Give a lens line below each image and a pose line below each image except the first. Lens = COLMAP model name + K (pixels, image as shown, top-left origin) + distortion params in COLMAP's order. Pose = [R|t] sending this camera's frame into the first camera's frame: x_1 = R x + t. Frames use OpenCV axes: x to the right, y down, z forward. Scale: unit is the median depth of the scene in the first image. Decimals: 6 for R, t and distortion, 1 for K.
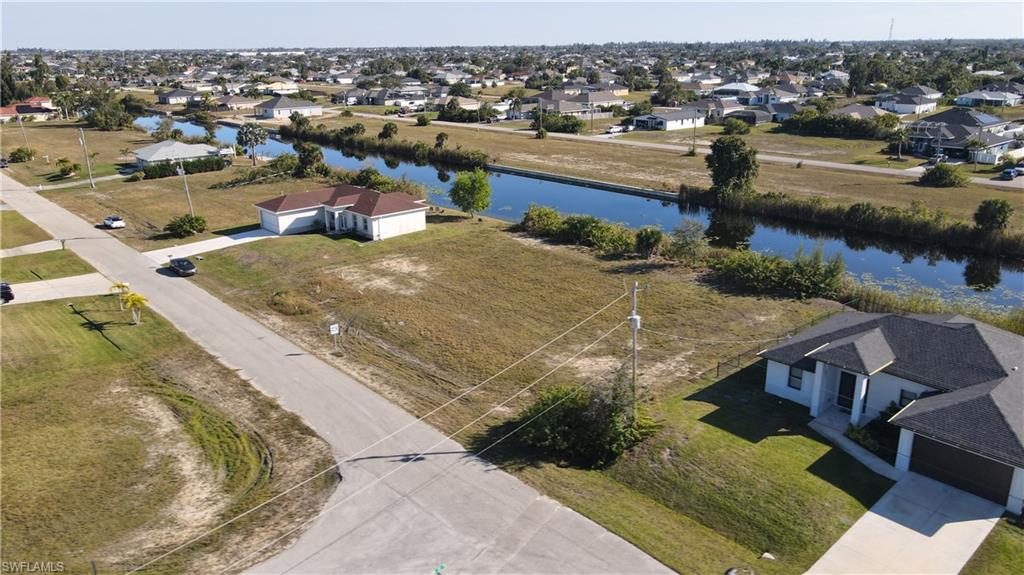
lens RADIAL K [[751.5, 0, 512.0], [0, 751.5, 287.5], [0, 0, 1]] dist [-0.007629, 0.051322]
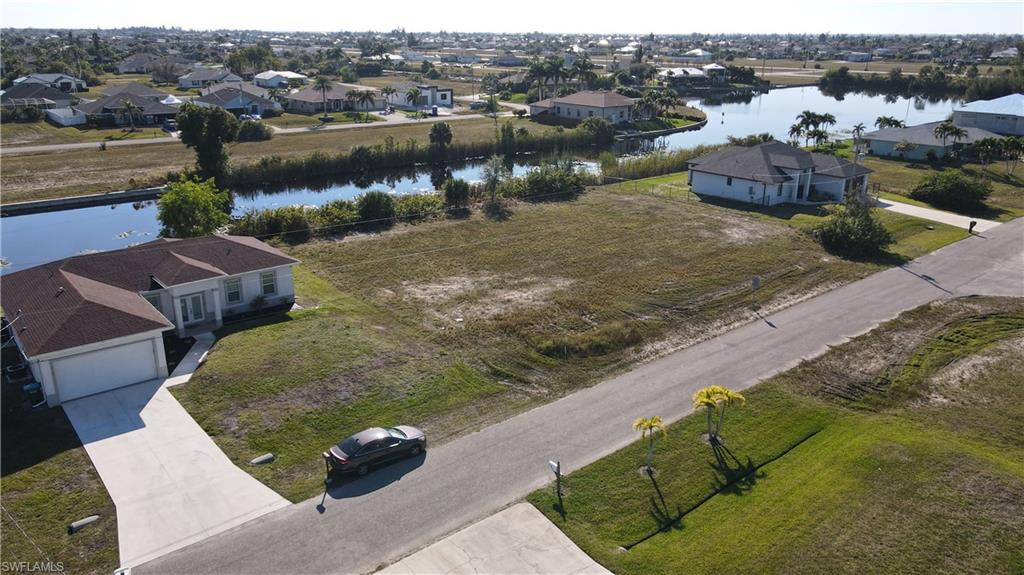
lens RADIAL K [[751.5, 0, 512.0], [0, 751.5, 287.5], [0, 0, 1]] dist [-0.007629, 0.051322]
pose [[0.038310, -0.309730, 0.950052, -0.911270], [0.300688, 0.910259, 0.284632, -0.235634], [-0.952953, 0.274765, 0.128004, 0.946870]]
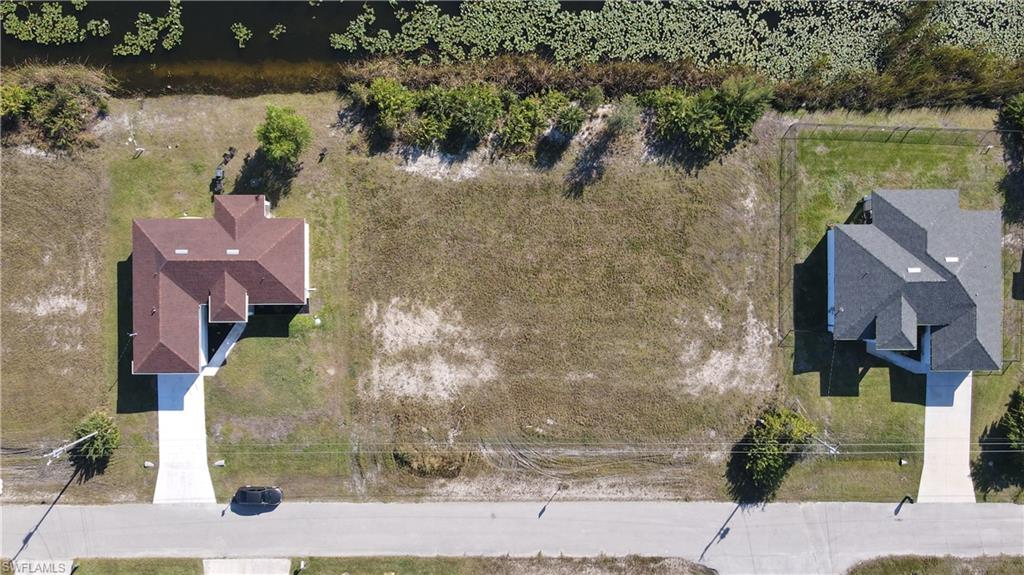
lens RADIAL K [[723.3, 0, 512.0], [0, 723.3, 287.5], [0, 0, 1]] dist [0.009954, 0.009957]
pose [[0.667339, -0.744742, 0.004213, -0.027306], [0.220218, 0.202728, 0.954152, -1.006366], [-0.711451, -0.635815, 0.299294, 0.737760]]
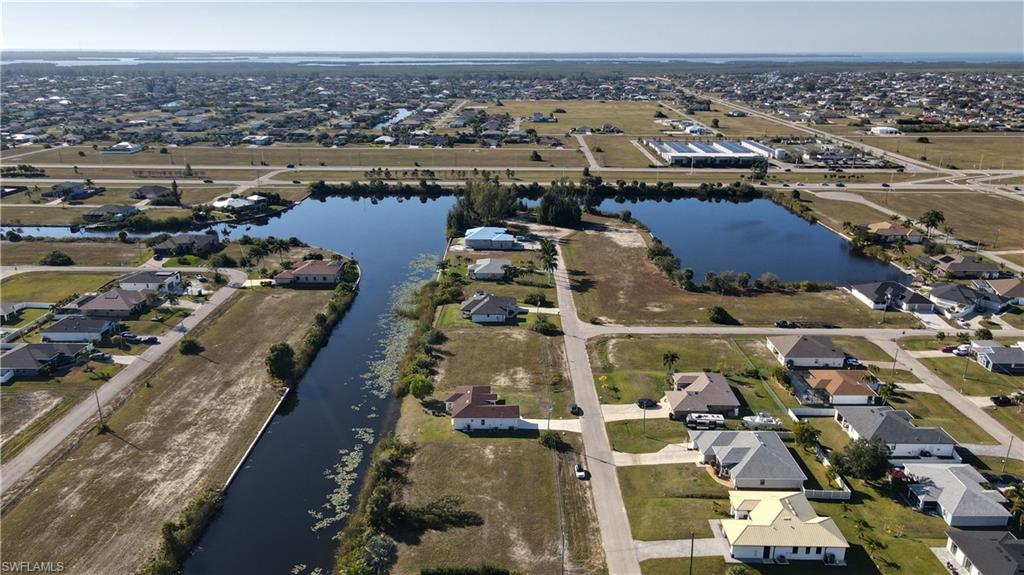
lens RADIAL K [[751.5, 0, 512.0], [0, 751.5, 287.5], [0, 0, 1]] dist [-0.007629, 0.051322]
pose [[-0.744395, -0.193635, 0.639047, -1.859031], [0.210731, 0.839999, 0.499994, -1.665285], [-0.633615, 0.506860, -0.584486, 2.509785]]
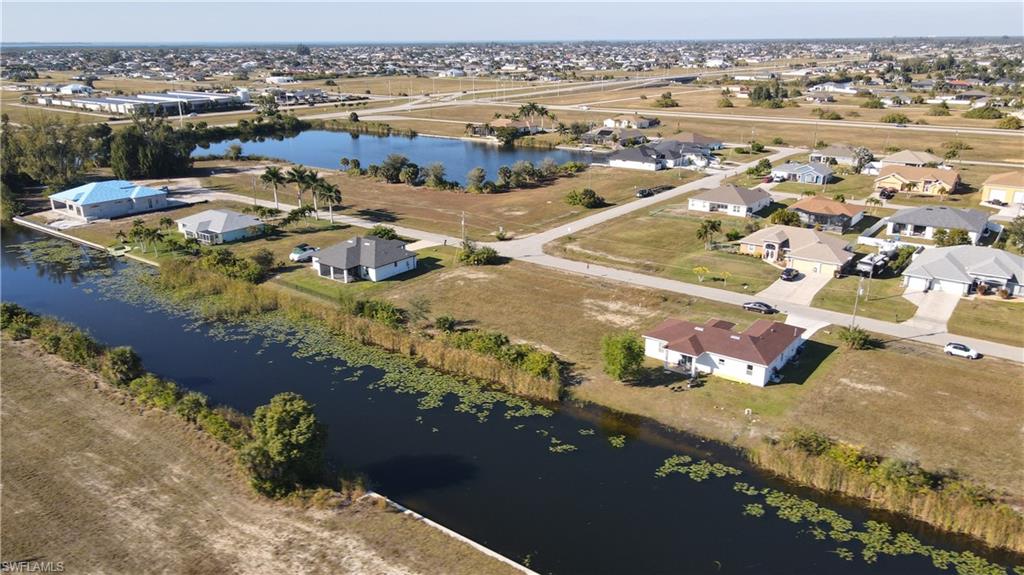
lens RADIAL K [[751.5, 0, 512.0], [0, 751.5, 287.5], [0, 0, 1]] dist [-0.007629, 0.051322]
pose [[-0.982210, 0.077373, -0.171105, 0.326035], [-0.039096, 0.806948, 0.589327, -1.024476], [0.183671, 0.585532, -0.789568, 2.304918]]
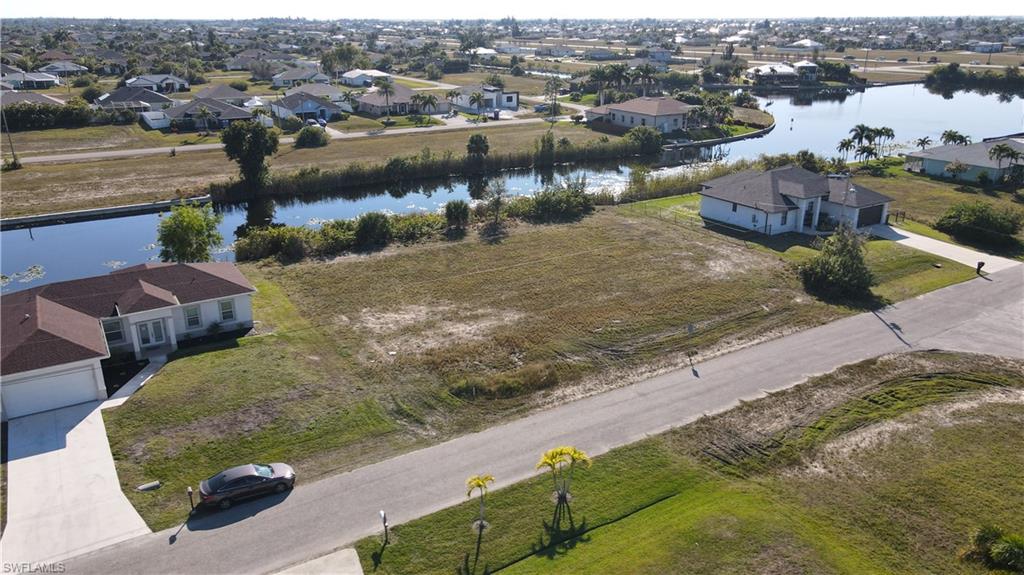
lens RADIAL K [[751.5, 0, 512.0], [0, 751.5, 287.5], [0, 0, 1]] dist [-0.007629, 0.051322]
pose [[0.181721, -0.321345, 0.929363, -0.905930], [0.302234, 0.917604, 0.258182, -0.239328], [-0.935752, 0.233968, 0.263869, 0.769308]]
